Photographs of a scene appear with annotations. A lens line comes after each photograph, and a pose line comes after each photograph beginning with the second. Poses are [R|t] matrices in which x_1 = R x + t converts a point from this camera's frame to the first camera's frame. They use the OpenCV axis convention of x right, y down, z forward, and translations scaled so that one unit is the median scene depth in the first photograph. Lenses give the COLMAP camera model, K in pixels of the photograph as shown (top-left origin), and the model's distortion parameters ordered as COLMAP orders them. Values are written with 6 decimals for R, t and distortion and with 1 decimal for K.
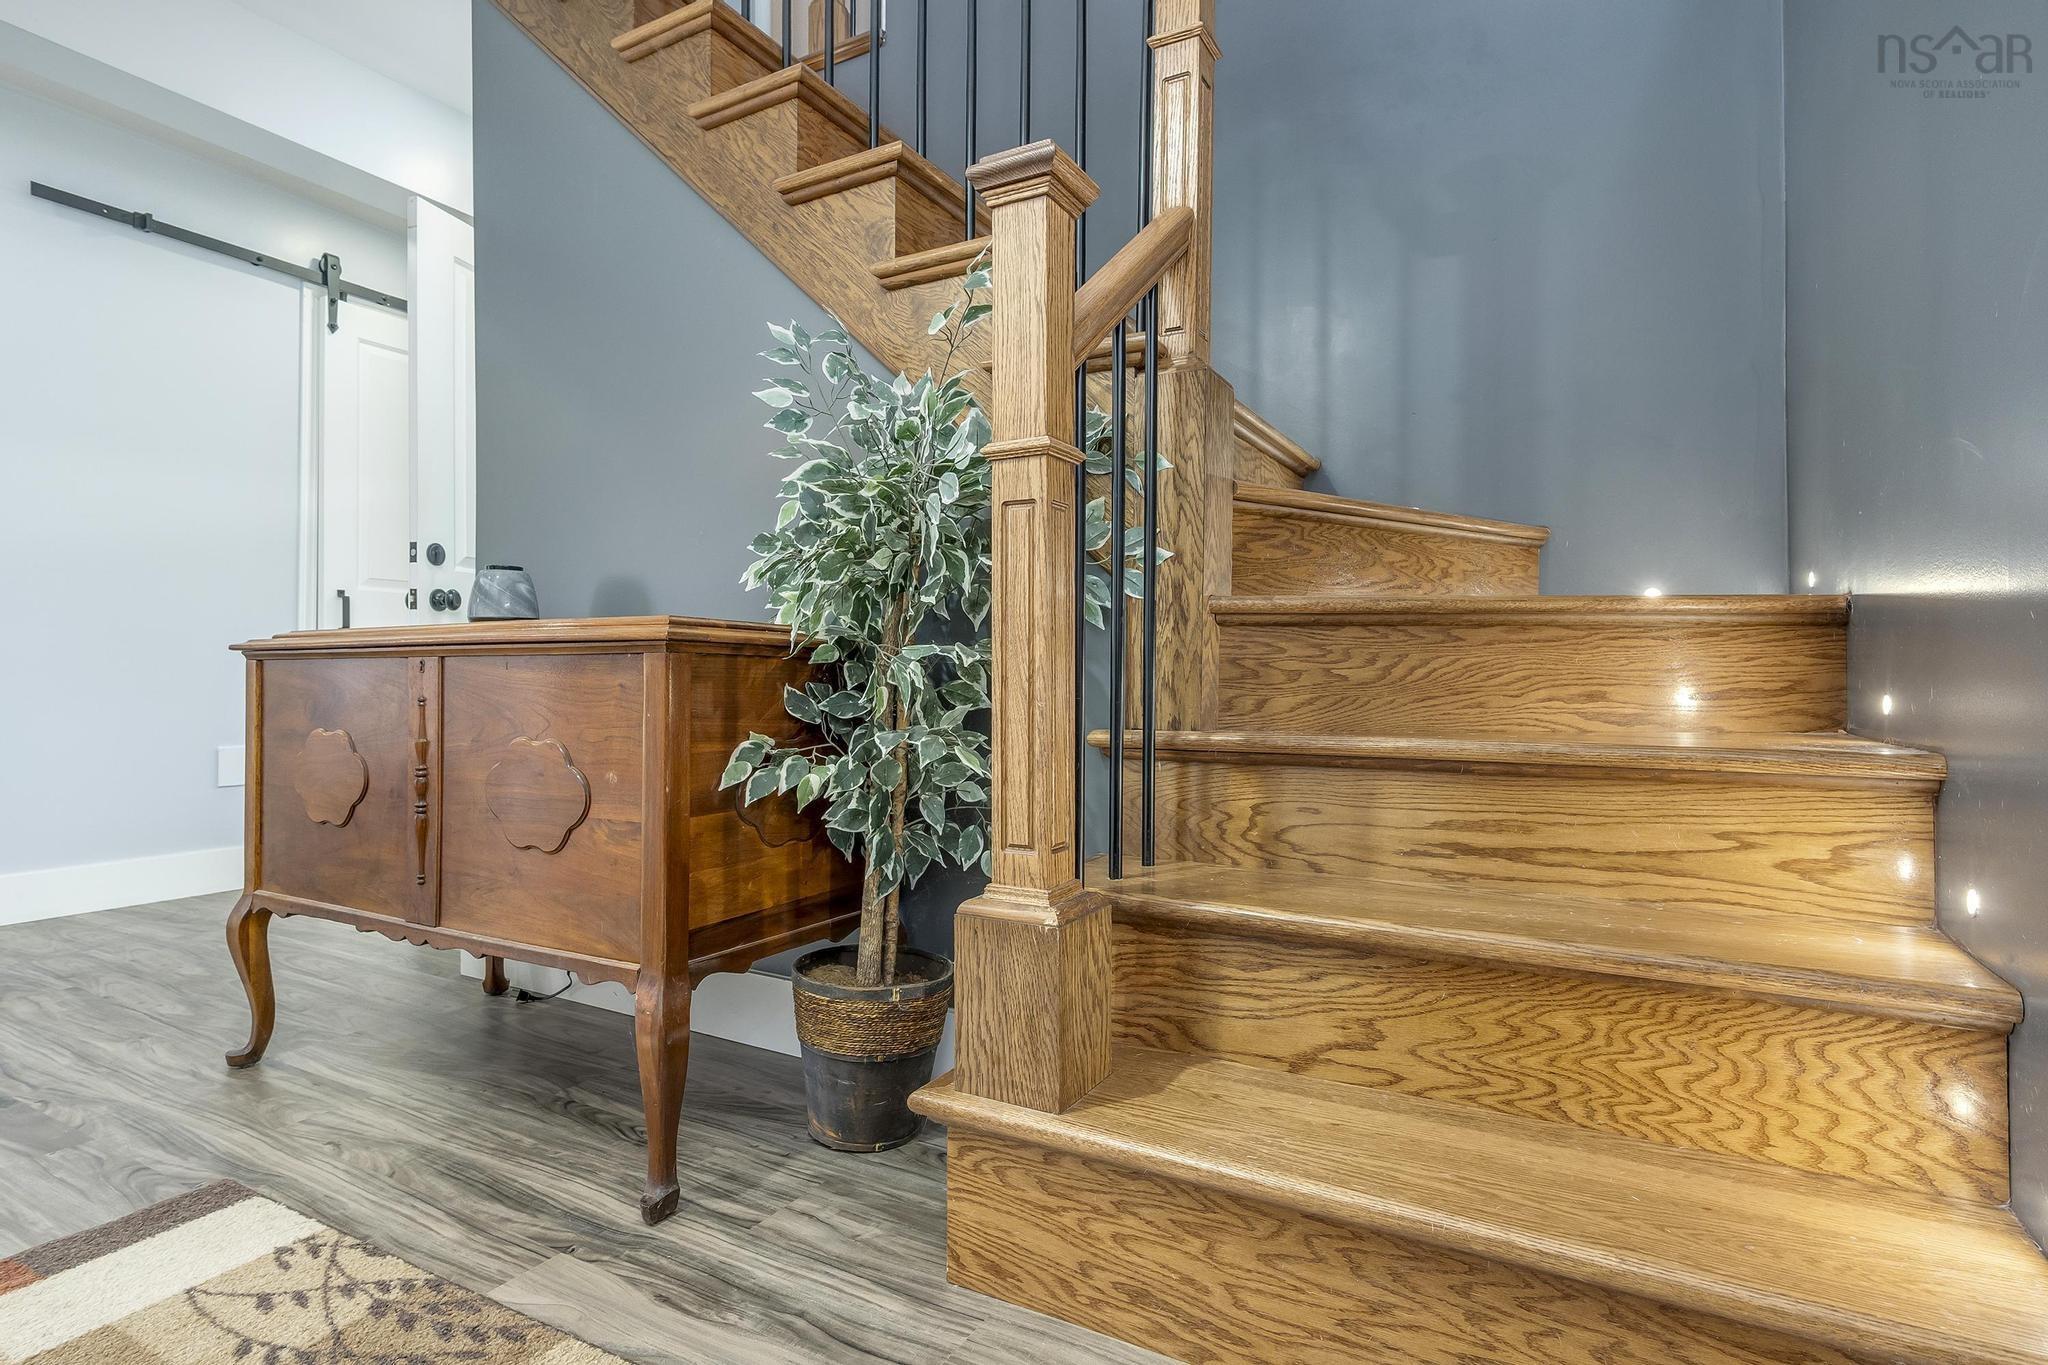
lens RADIAL K [[1012.5, 0, 1024.4], [0, 1012.5, 677.5], [0, 0, 1]] dist [-0.008819, 0.004566]
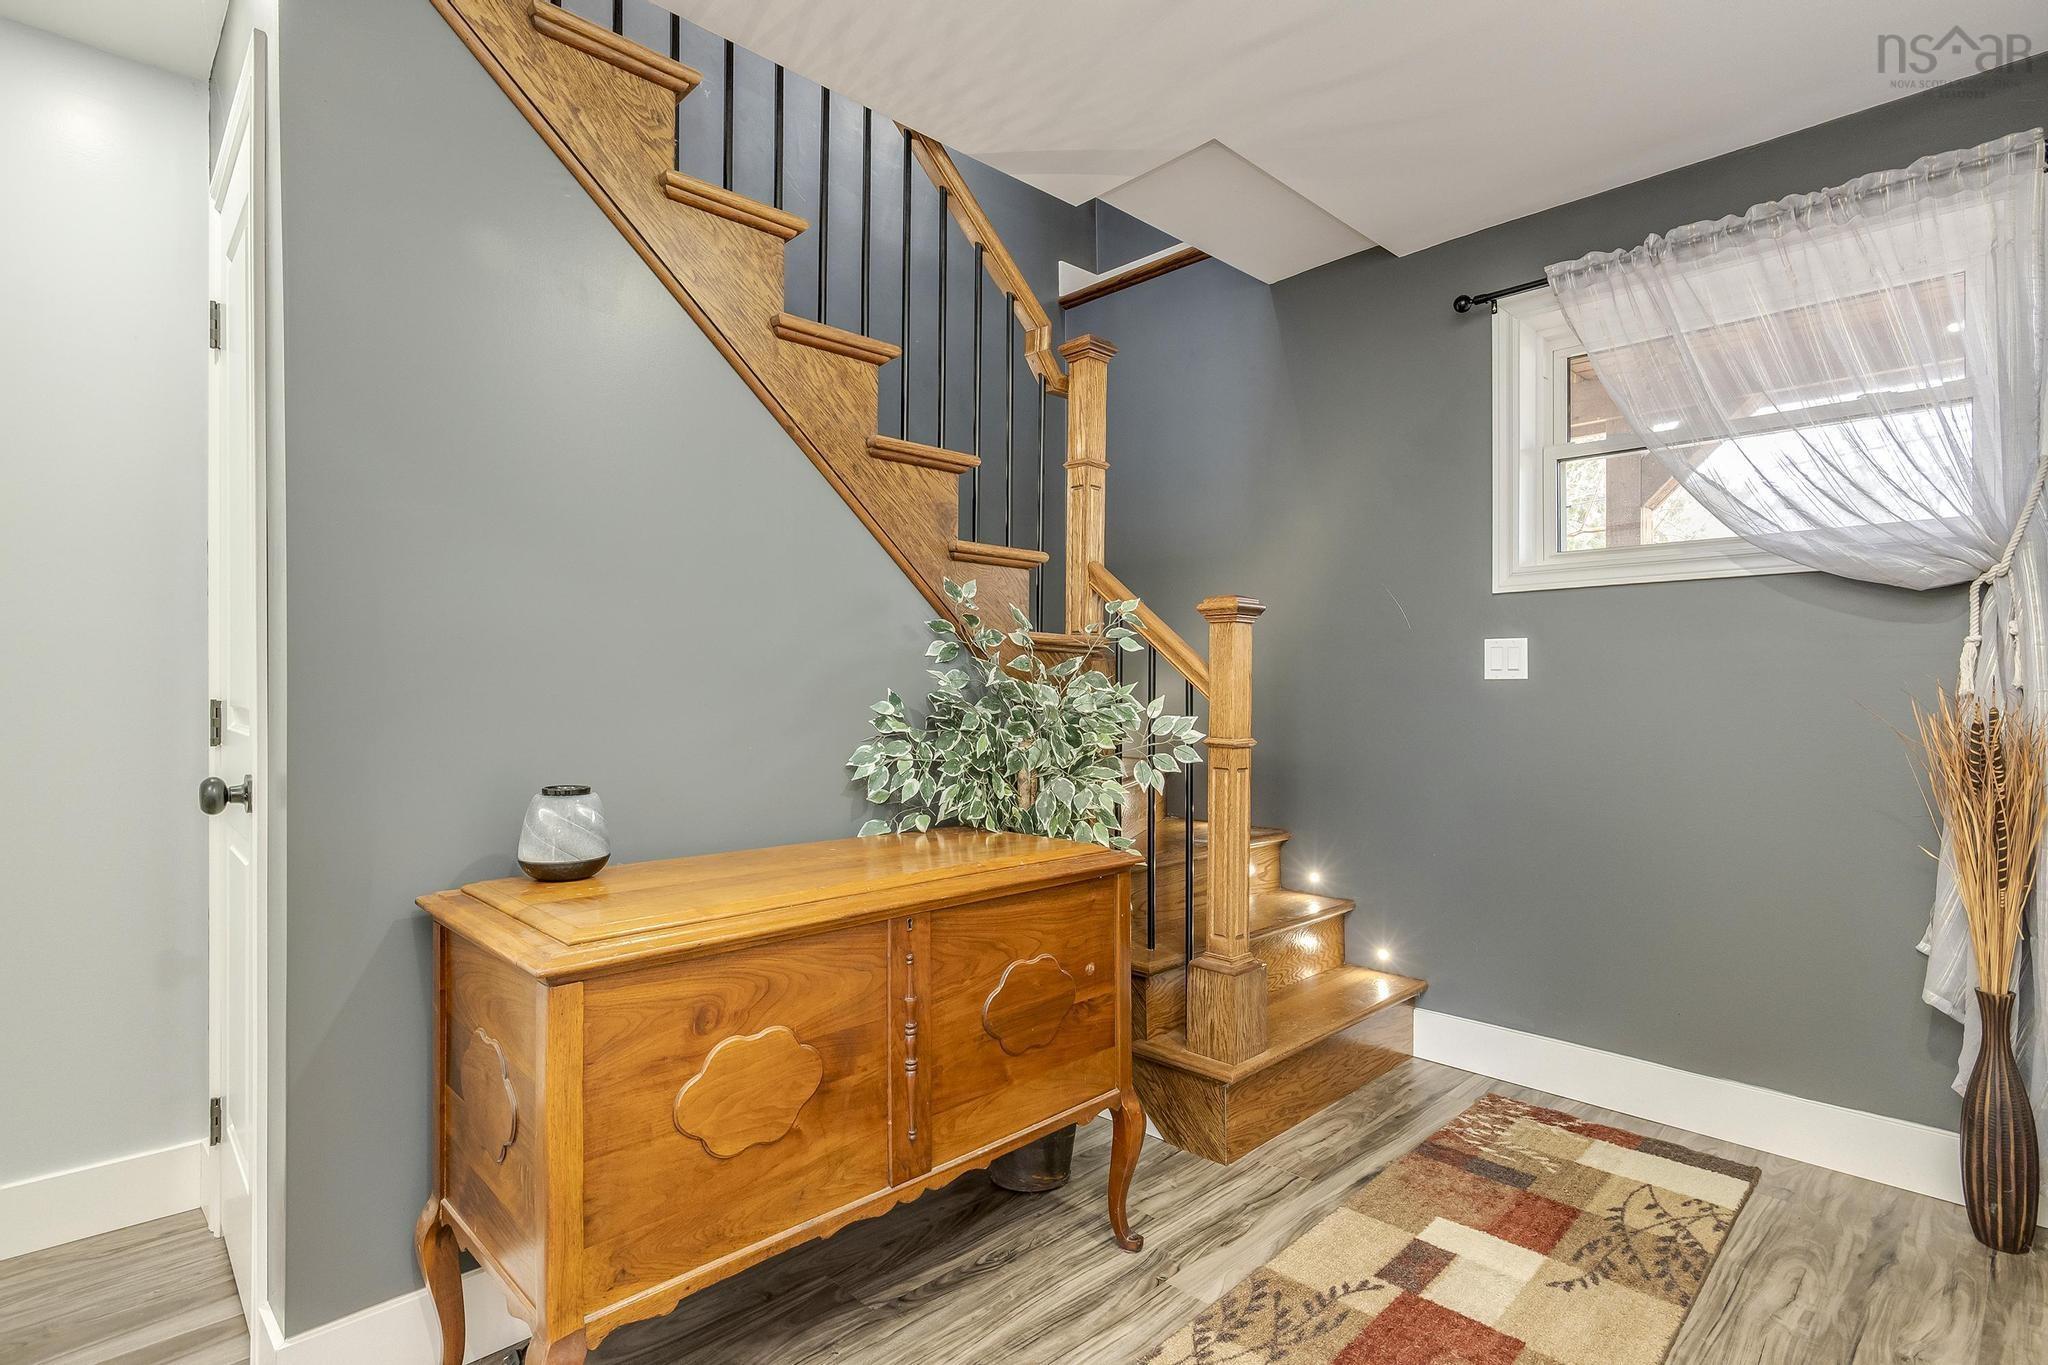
lens RADIAL K [[1012.5, 0, 1018.8], [0, 1012.5, 684.9], [0, 0, 1]] dist [-0.008819, 0.004566]
pose [[0.293423, -0.004658, 0.955972, -1.874076], [-0.004521, 0.999970, 0.006260, -0.316188], [-0.955972, -0.006159, 0.293393, 0.736402]]
